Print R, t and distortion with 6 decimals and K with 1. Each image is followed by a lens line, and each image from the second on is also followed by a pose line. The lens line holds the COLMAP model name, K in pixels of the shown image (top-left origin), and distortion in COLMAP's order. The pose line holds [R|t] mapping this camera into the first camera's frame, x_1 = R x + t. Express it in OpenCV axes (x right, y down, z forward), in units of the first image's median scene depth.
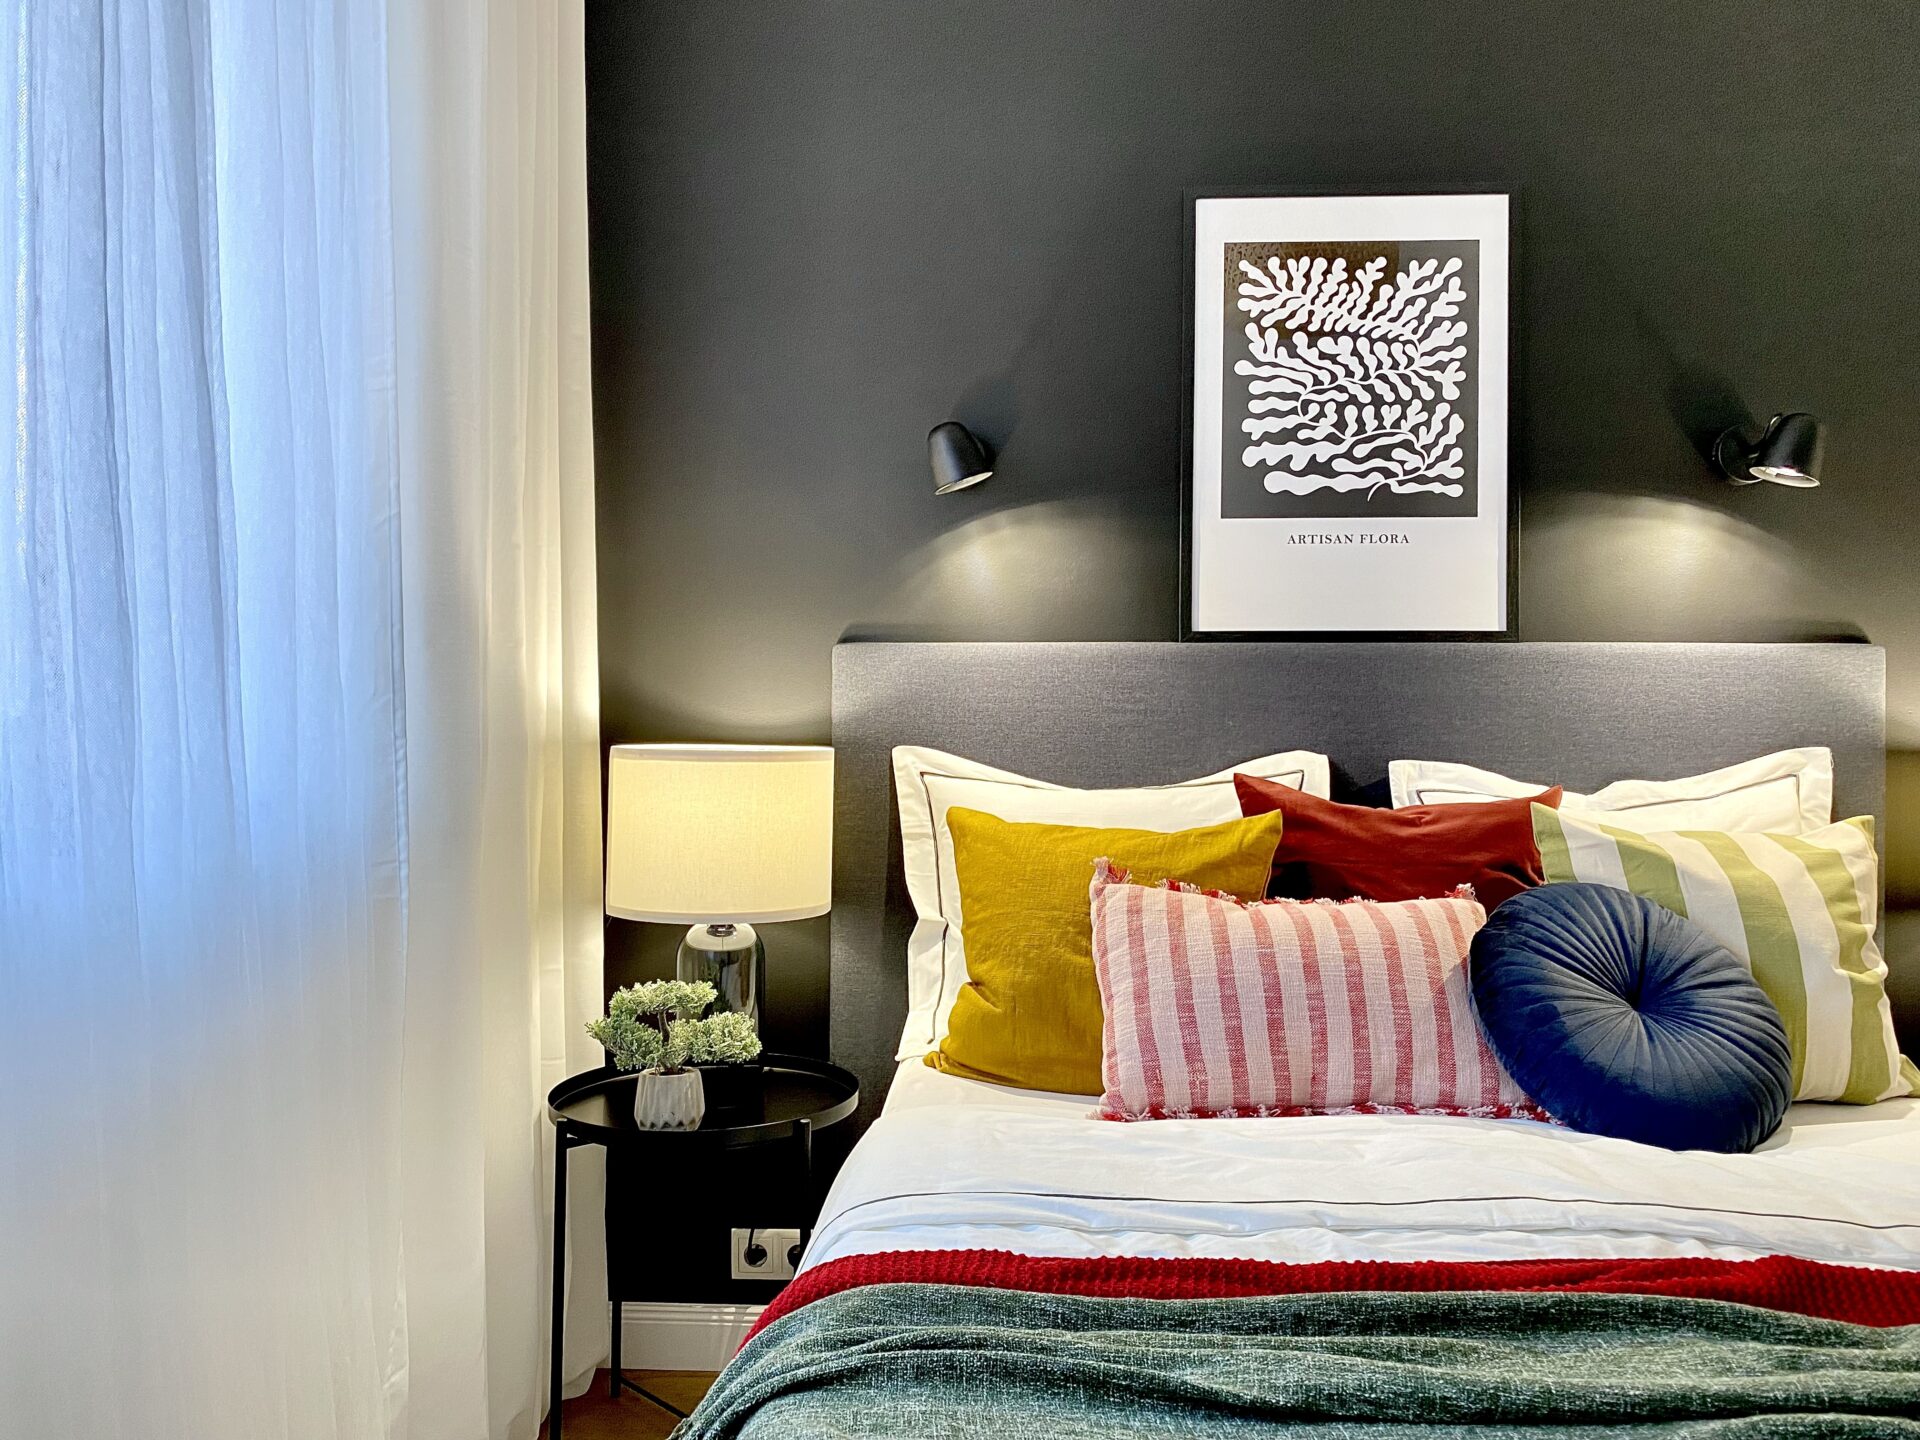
lens RADIAL K [[1477.7, 0, 878.3], [0, 1477.7, 710.1], [0, 0, 1]] dist [0.009772, -0.032508]
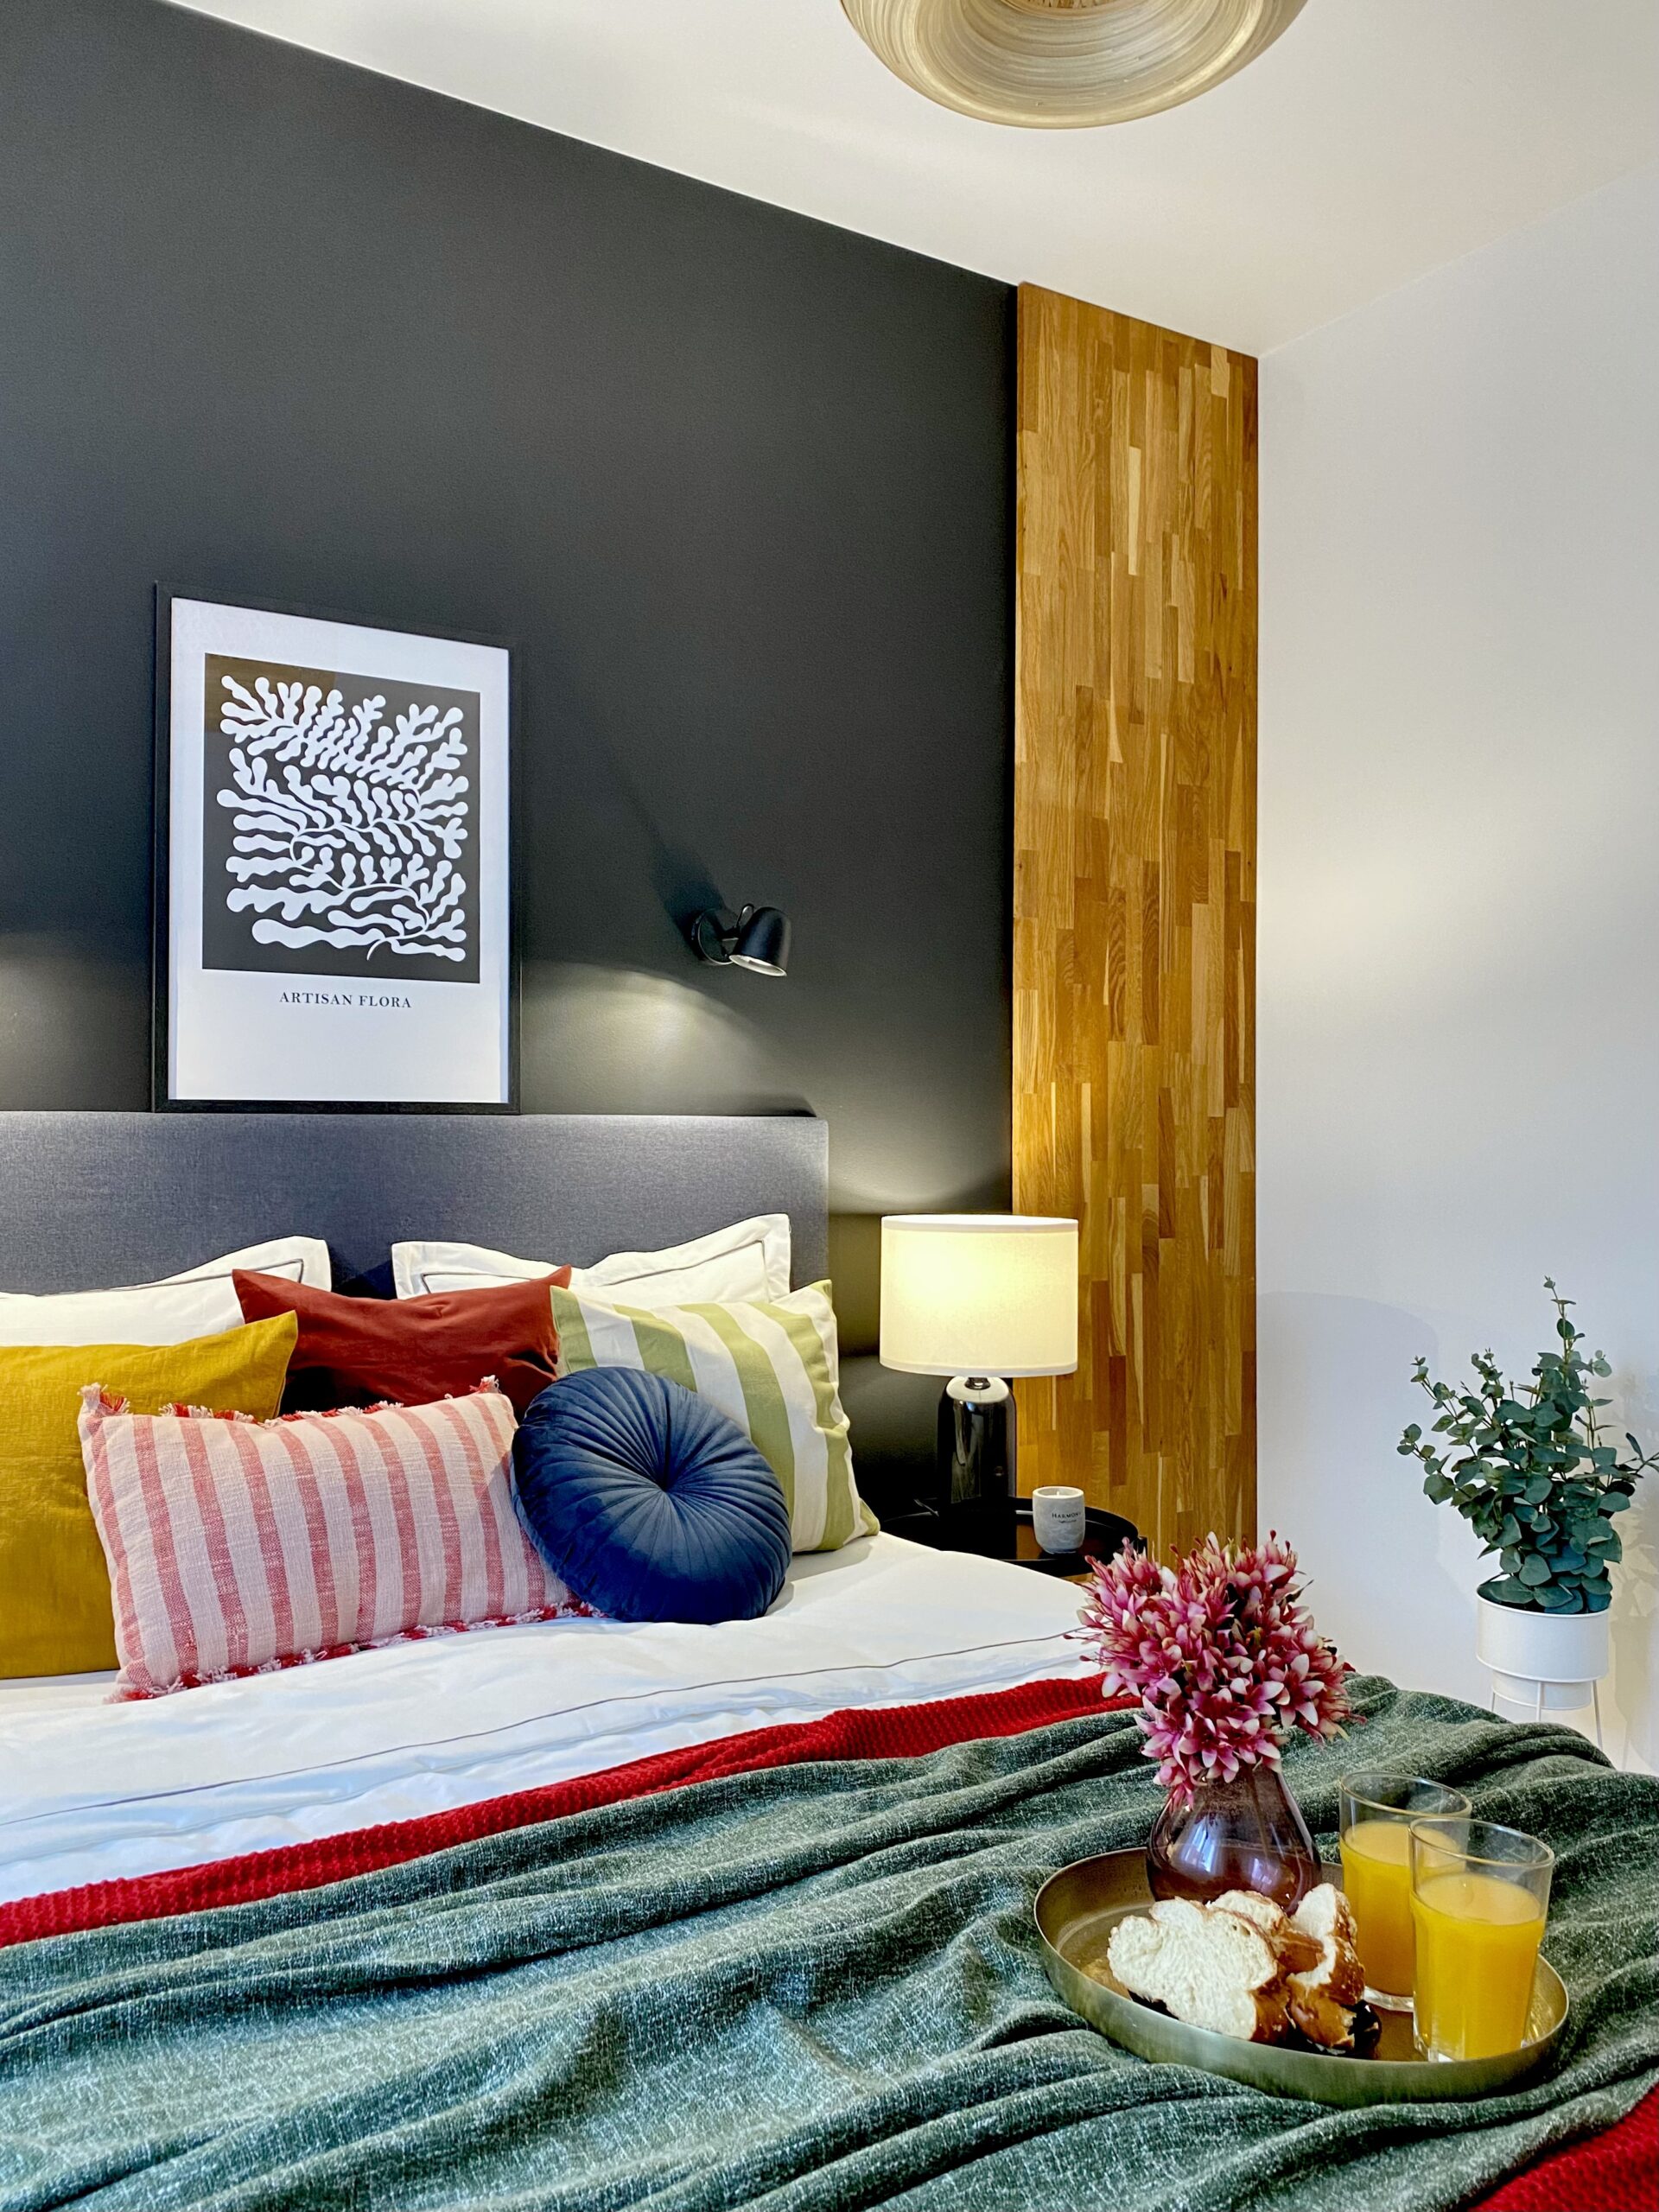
lens RADIAL K [[1702.4, 0, 835.0], [0, 1702.4, 1125.7], [0, 0, 1]] dist [0.009772, -0.032508]
pose [[0.811884, 0.001454, 0.583817, -0.048469], [0.011376, 0.999768, -0.018310, -0.016480], [-0.583708, 0.021507, 0.811679, -0.019801]]
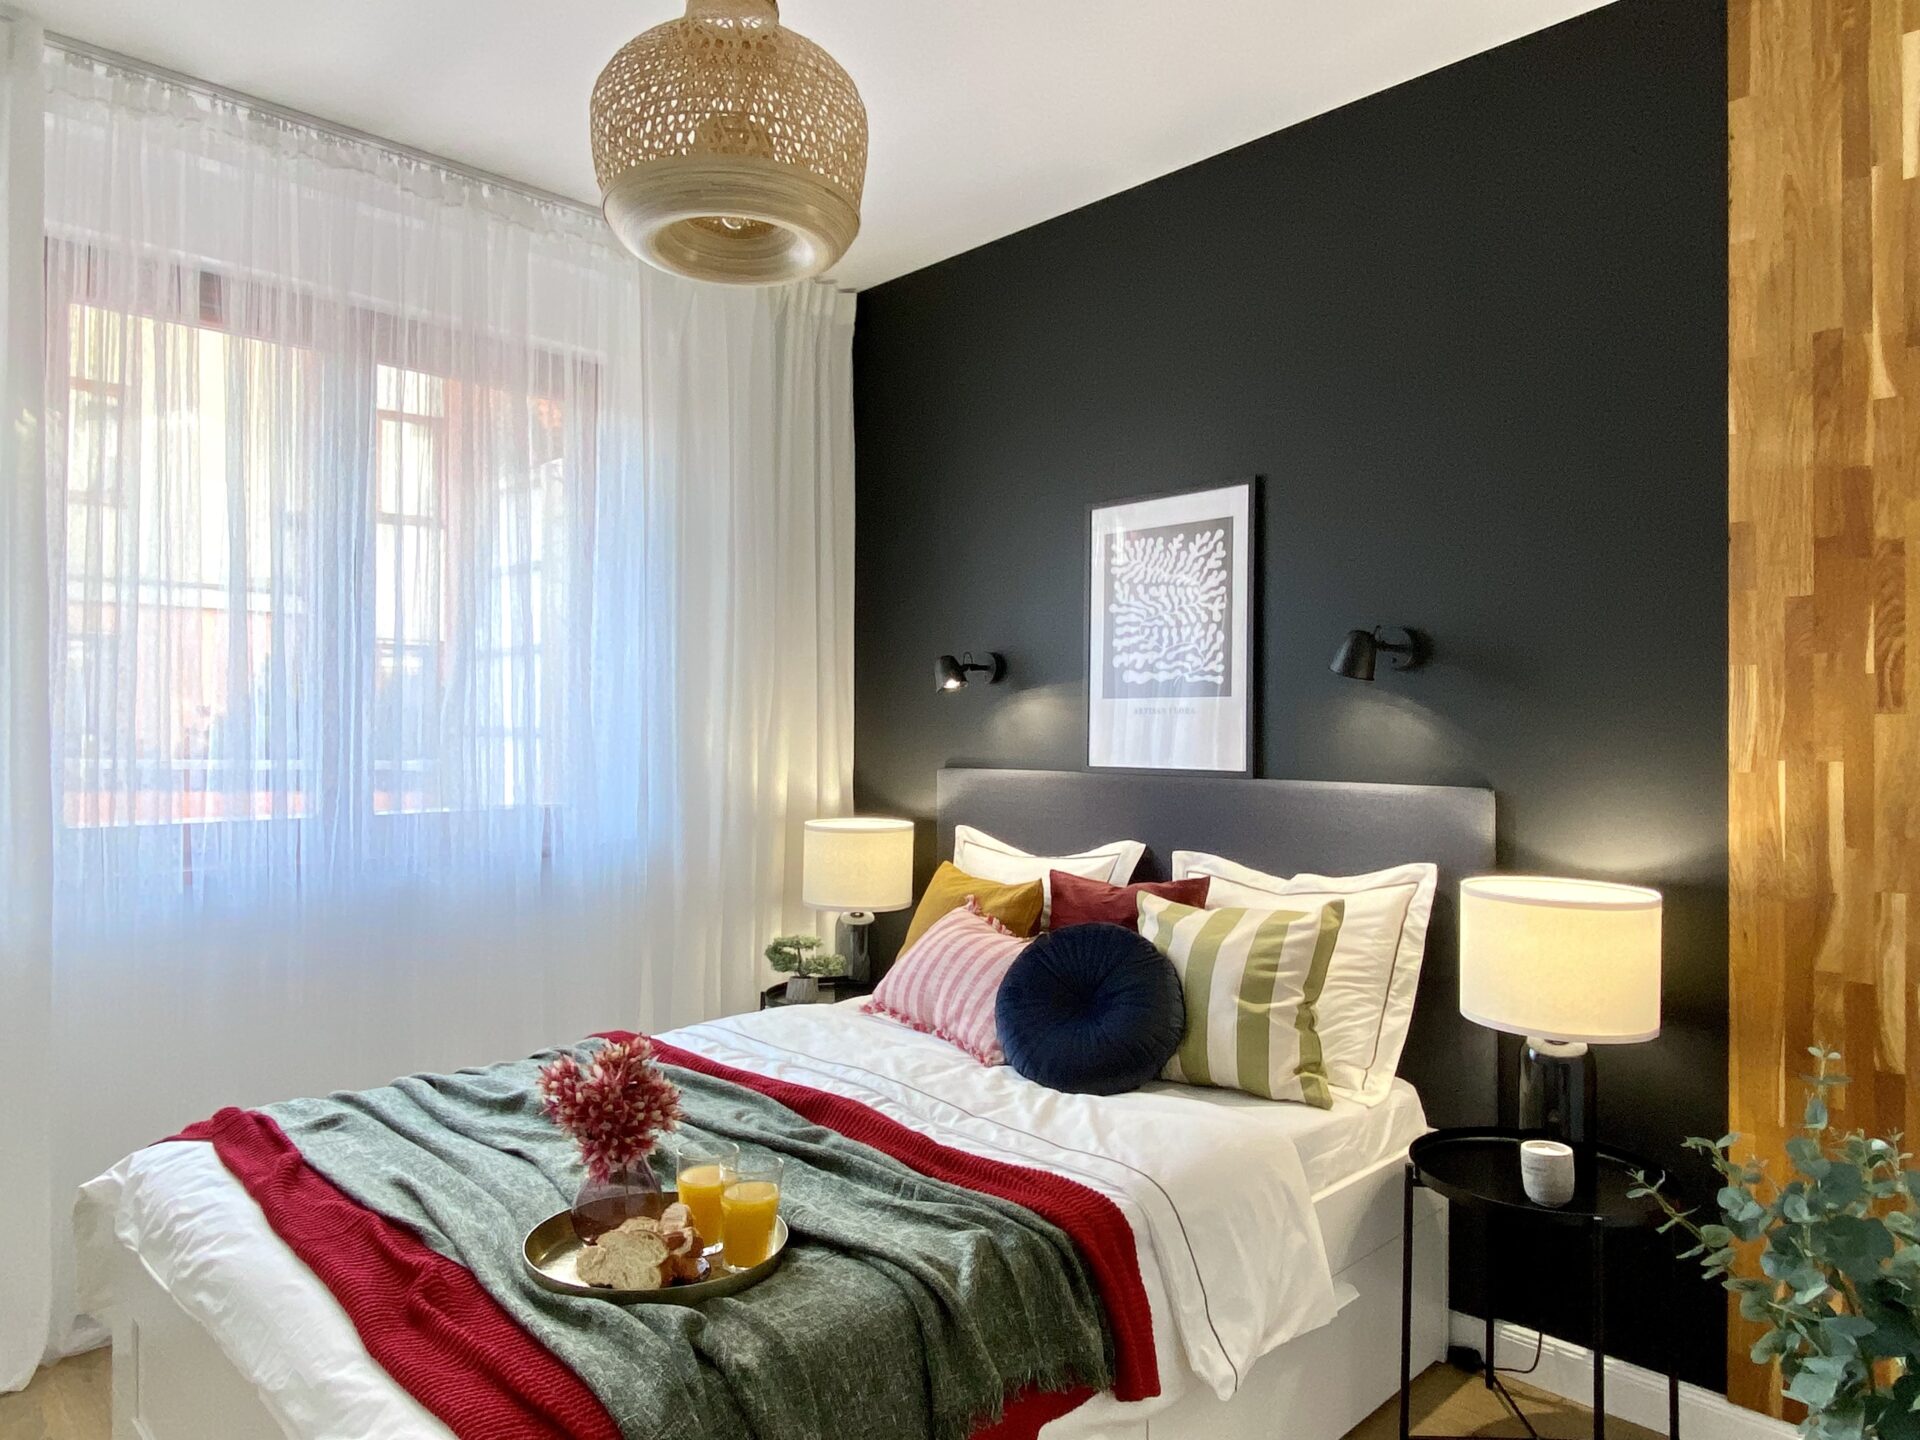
lens RADIAL K [[1222.0, 0, 961.5], [0, 1222.0, 712.2], [0, 0, 1]] dist [0.058382, -0.067170]
pose [[0.743594, -0.008278, -0.668580, 1.045047], [-0.015691, 0.999432, -0.029827, -0.072158], [0.668447, 0.032670, 0.743042, -0.129870]]
